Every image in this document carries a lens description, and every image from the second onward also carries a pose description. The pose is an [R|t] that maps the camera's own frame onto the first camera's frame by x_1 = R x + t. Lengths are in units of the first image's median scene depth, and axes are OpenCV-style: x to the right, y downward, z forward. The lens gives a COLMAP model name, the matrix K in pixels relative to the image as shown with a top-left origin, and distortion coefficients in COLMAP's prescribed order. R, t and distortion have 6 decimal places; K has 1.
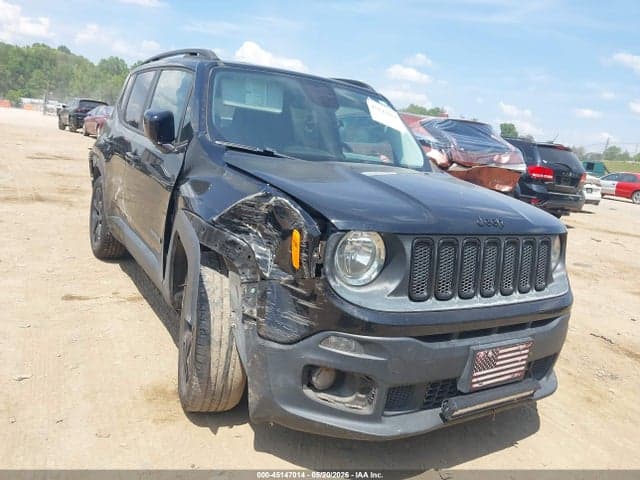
lens RADIAL K [[495.4, 0, 320.0], [0, 495.4, 240.0], [0, 0, 1]] dist [0.006567, -0.007169]
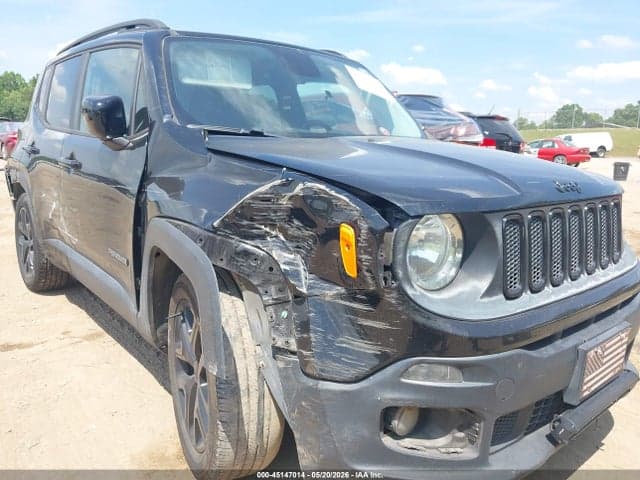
lens RADIAL K [[500.0, 0, 320.0], [0, 500.0, 240.0], [0, 0, 1]] dist [-0.010092, -0.001342]
pose [[0.984229, -0.122994, 0.127146, -0.163633], [0.121738, 0.992406, 0.017637, -0.013517], [-0.128350, -0.001880, 0.991727, 0.256370]]
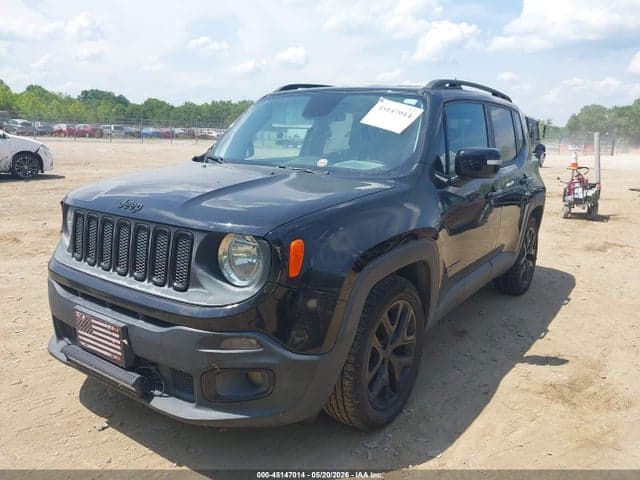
lens RADIAL K [[500.0, 0, 320.0], [0, 500.0, 240.0], [0, 0, 1]] dist [-0.010092, -0.001342]
pose [[0.420645, 0.080107, -0.903682, 1.497425], [-0.161714, 0.986762, 0.012197, -0.044340], [0.892696, 0.141007, 0.428031, 0.917878]]
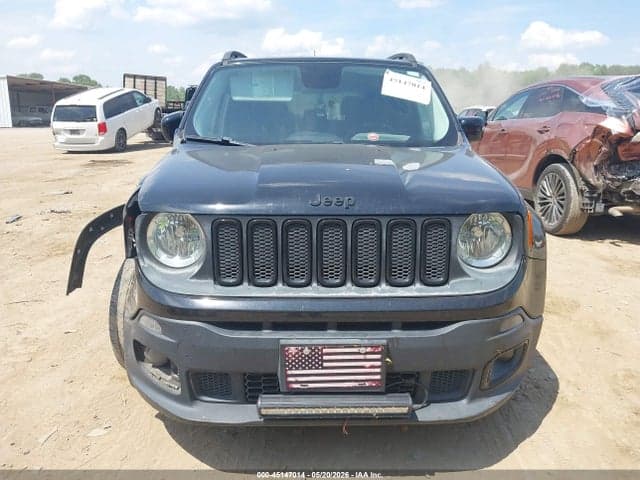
lens RADIAL K [[495.4, 0, 320.0], [0, 495.4, 240.0], [0, 0, 1]] dist [0.006567, -0.007169]
pose [[0.865969, 0.008833, -0.500020, 0.752657], [-0.003006, 0.999918, 0.012457, 0.021628], [0.500089, -0.009284, 0.865924, 0.246472]]
